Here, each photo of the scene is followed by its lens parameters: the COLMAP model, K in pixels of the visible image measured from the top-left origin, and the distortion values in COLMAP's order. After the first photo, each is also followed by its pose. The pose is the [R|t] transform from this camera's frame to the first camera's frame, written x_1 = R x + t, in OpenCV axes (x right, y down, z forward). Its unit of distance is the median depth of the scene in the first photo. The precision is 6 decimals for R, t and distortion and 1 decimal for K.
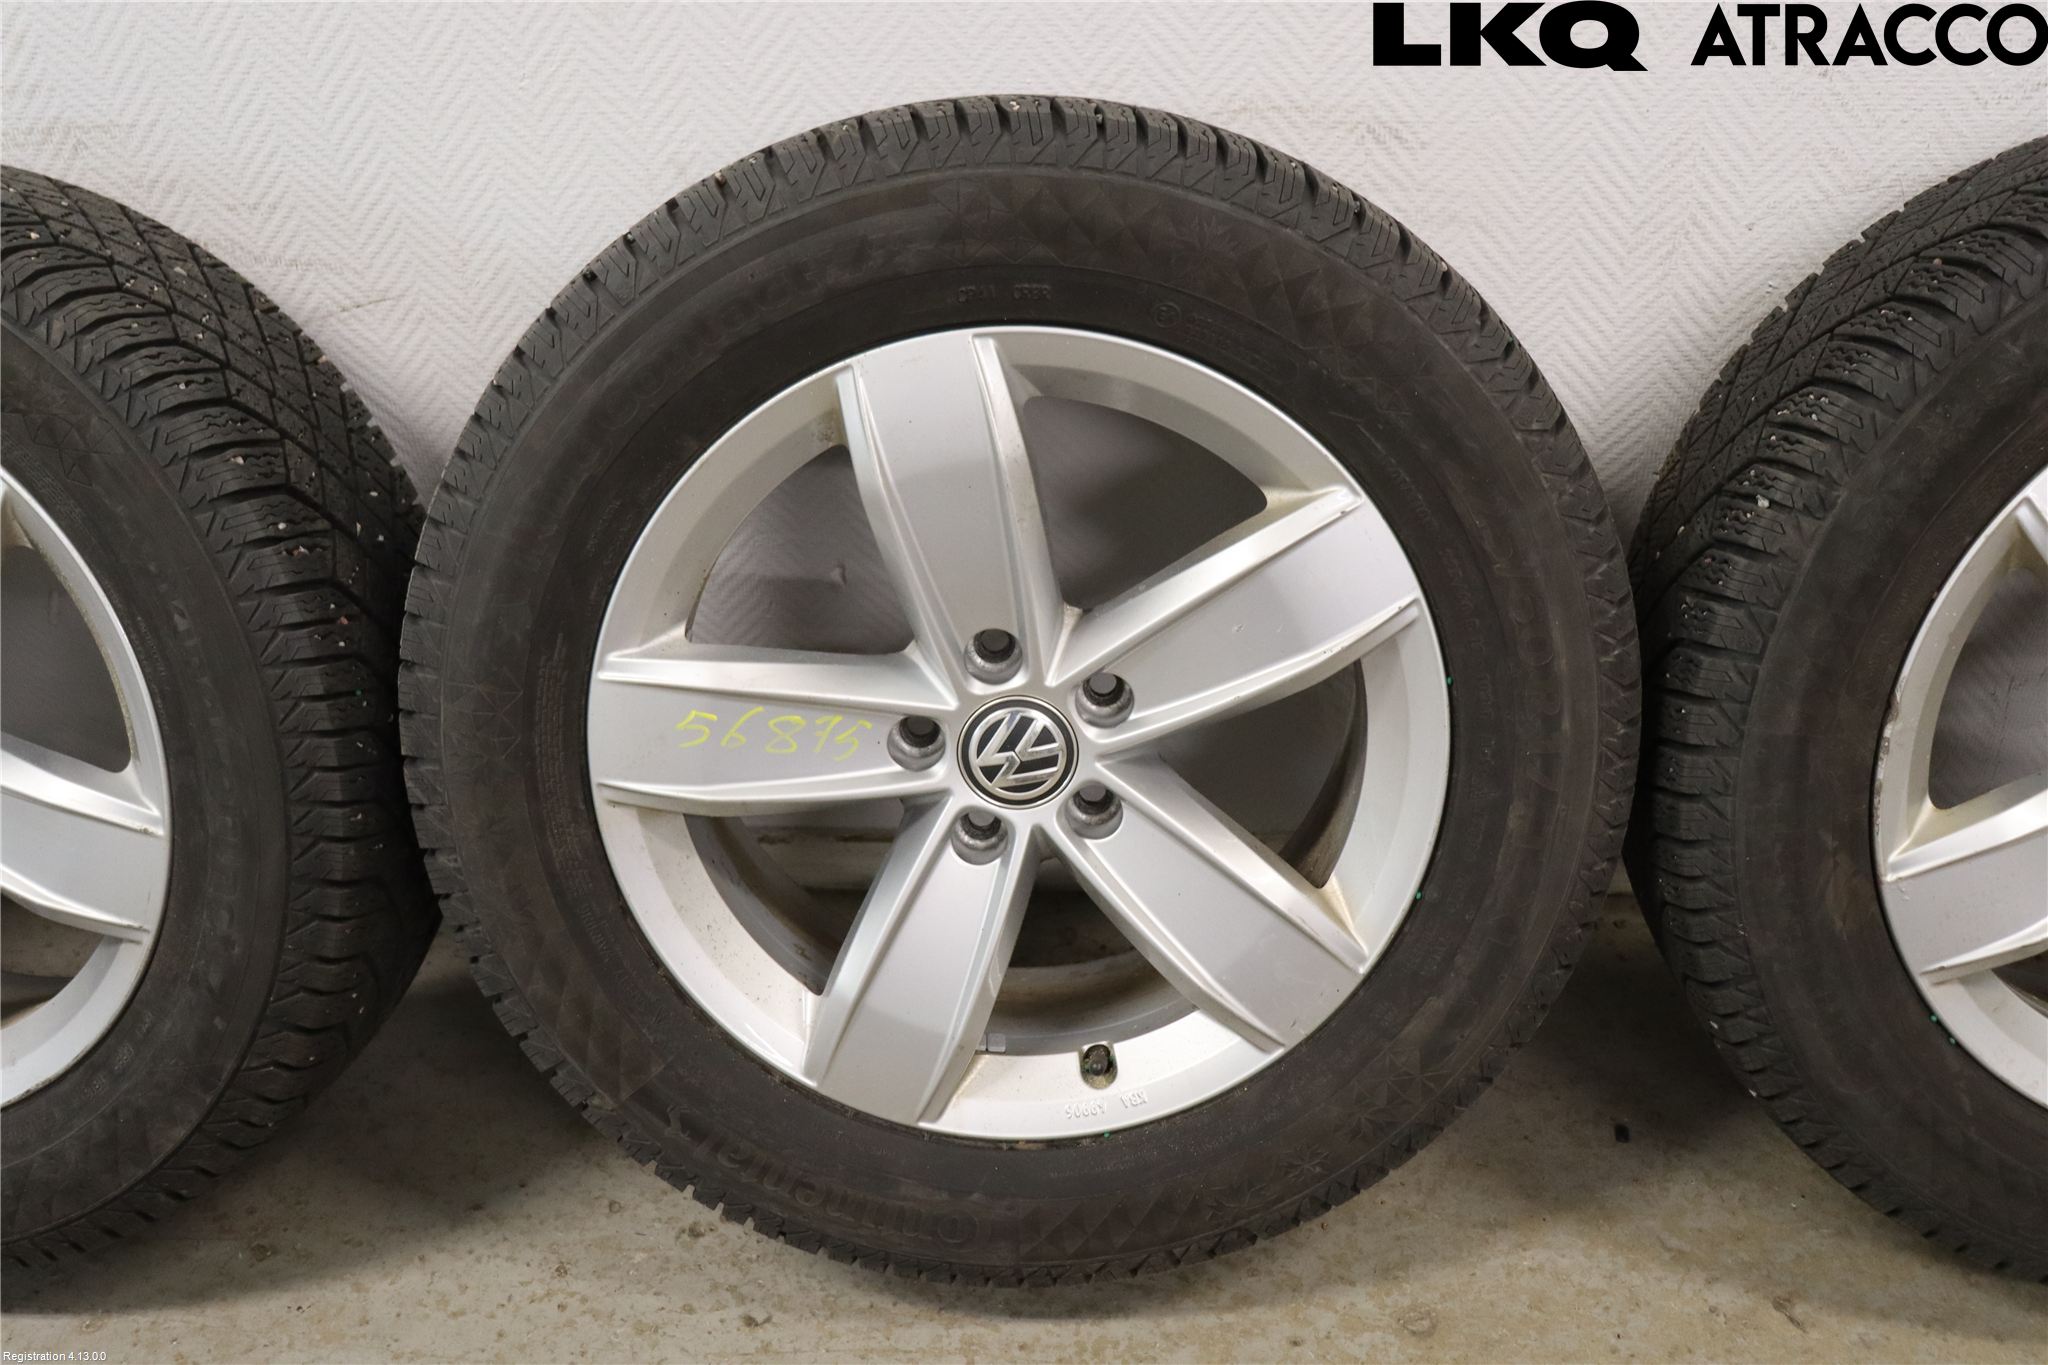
lens RADIAL K [[1901.3, 0, 1018.2], [0, 1901.3, 691.8], [0, 0, 1]] dist [-0.167717, 0.188248]
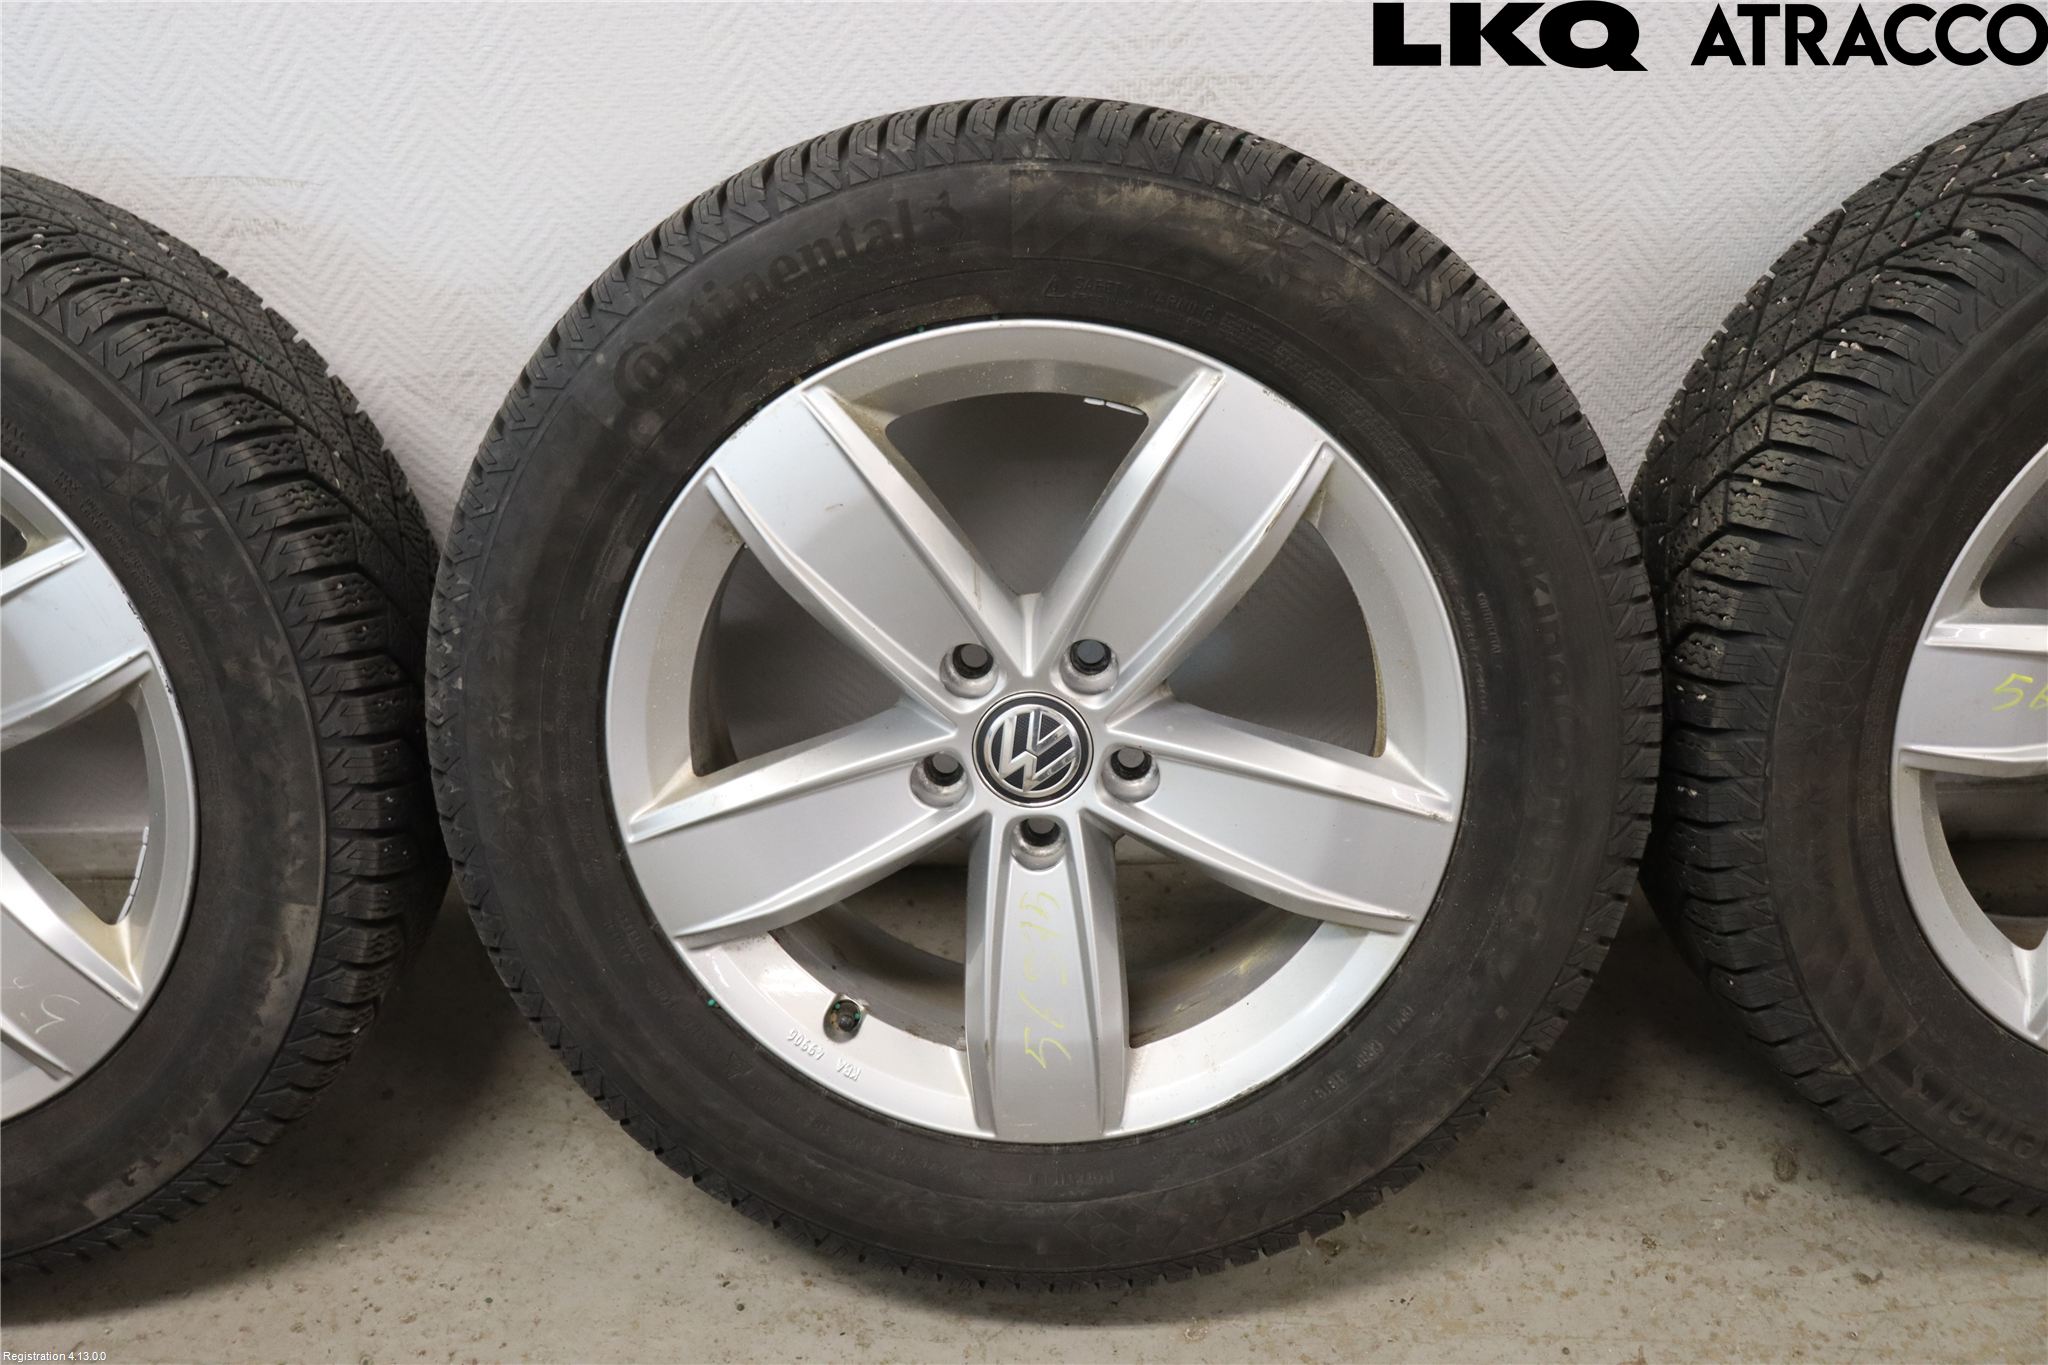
lens RADIAL K [[1901.3, 0, 1018.2], [0, 1901.3, 691.8], [0, 0, 1]] dist [-0.167717, 0.188248]
pose [[0.998677, -0.028761, 0.042623, -0.074859], [0.027891, 0.999393, 0.020862, -0.001591], [-0.043197, -0.019645, 0.998873, 0.003898]]
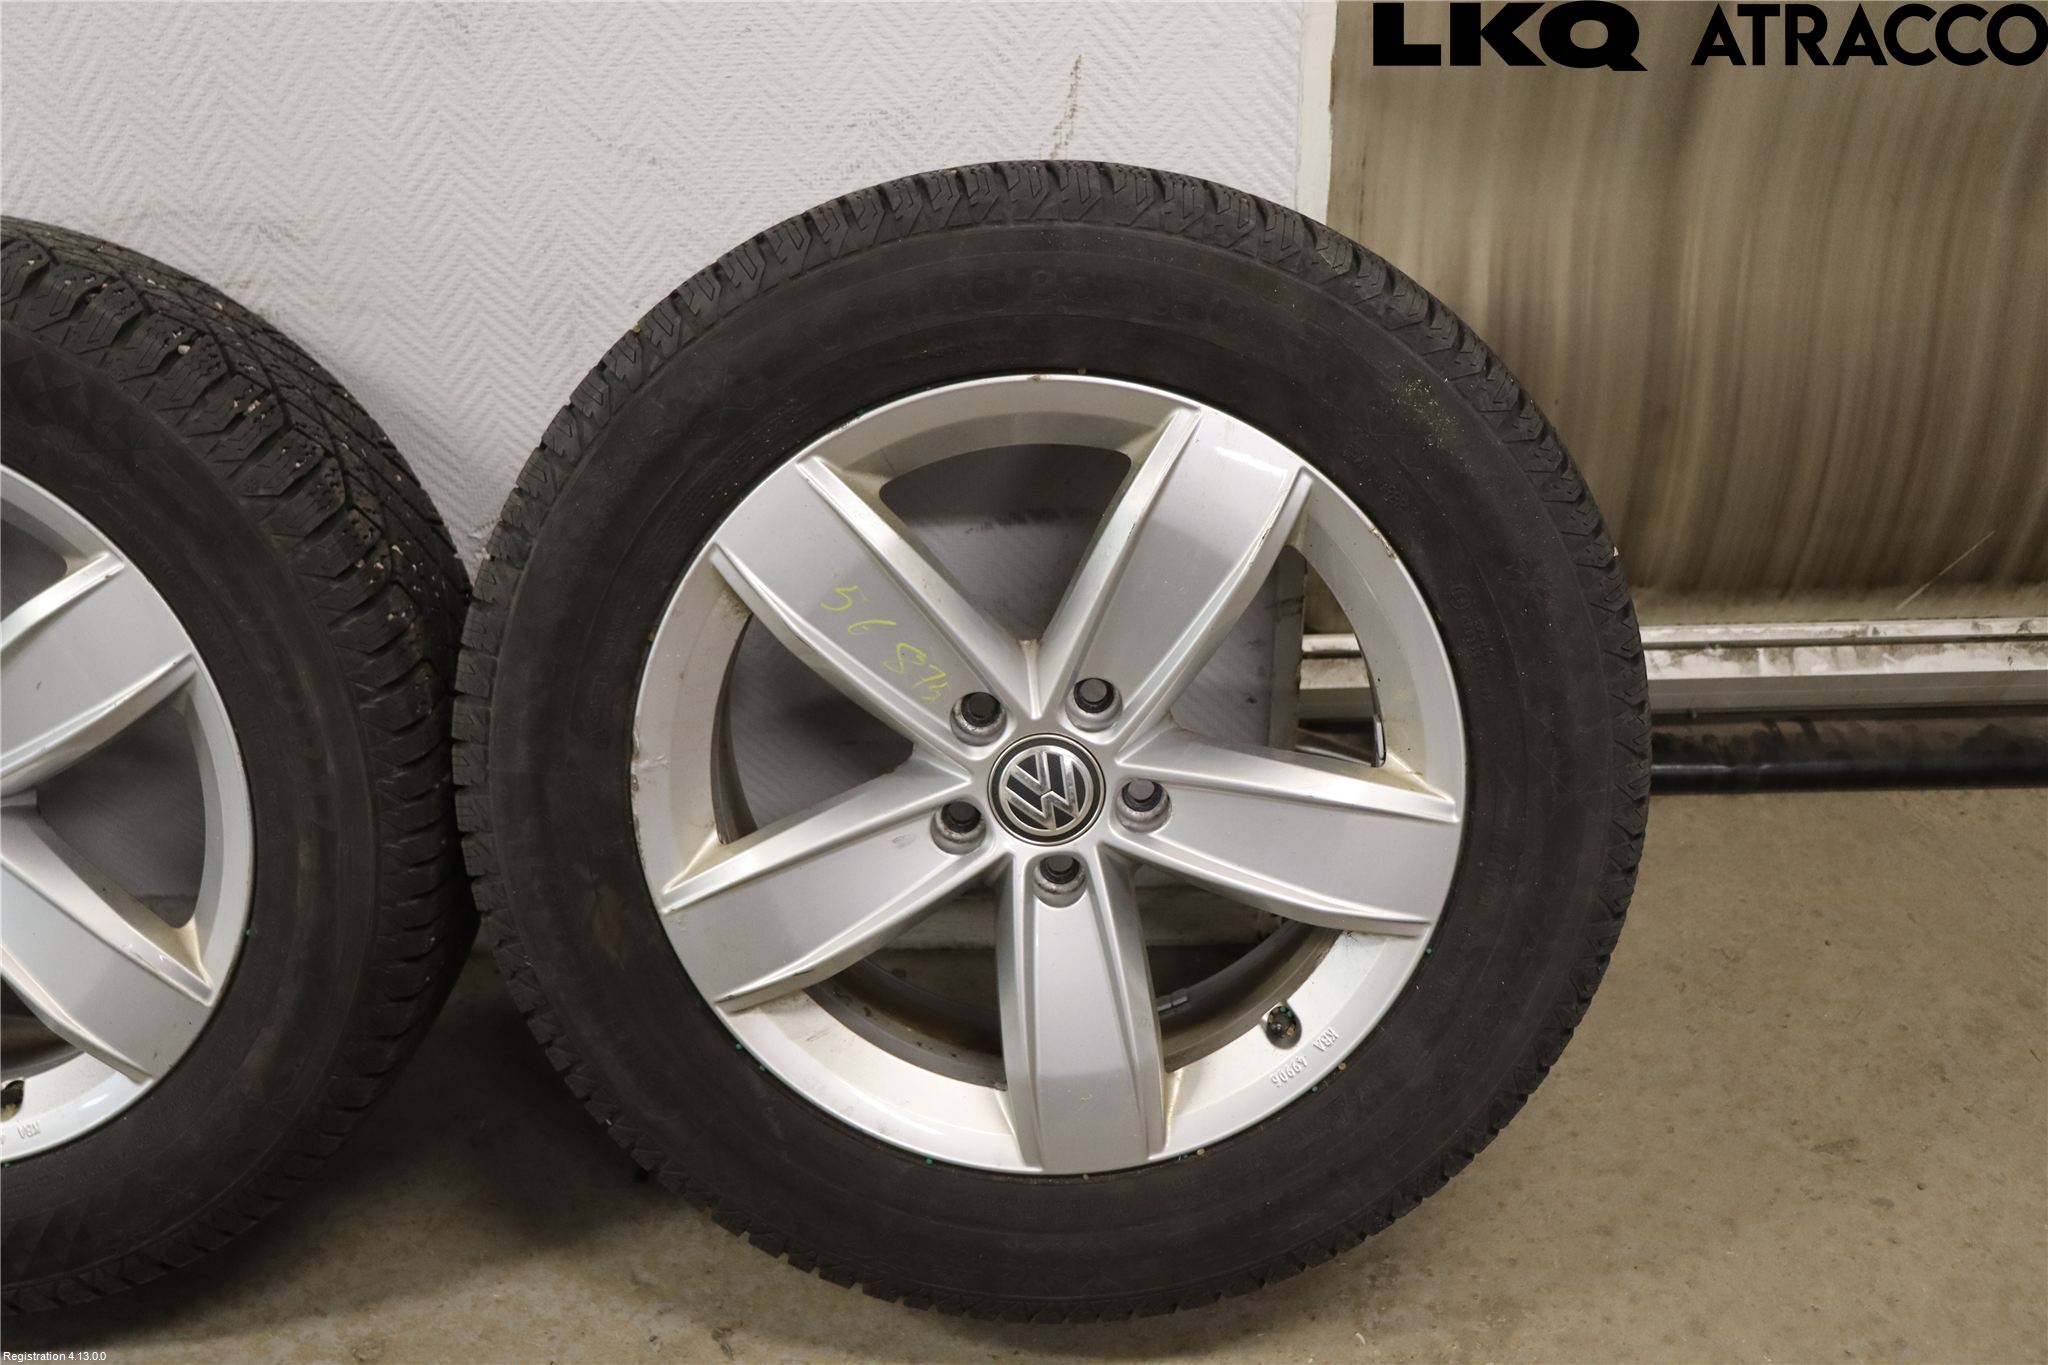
lens RADIAL K [[1901.3, 0, 1018.2], [0, 1901.3, 691.8], [0, 0, 1]] dist [-0.167717, 0.188248]
pose [[0.998684, -0.018631, 0.047773, 0.682099], [0.021483, 0.997974, -0.059889, 0.049864], [-0.046560, 0.060836, 0.997061, -0.092933]]
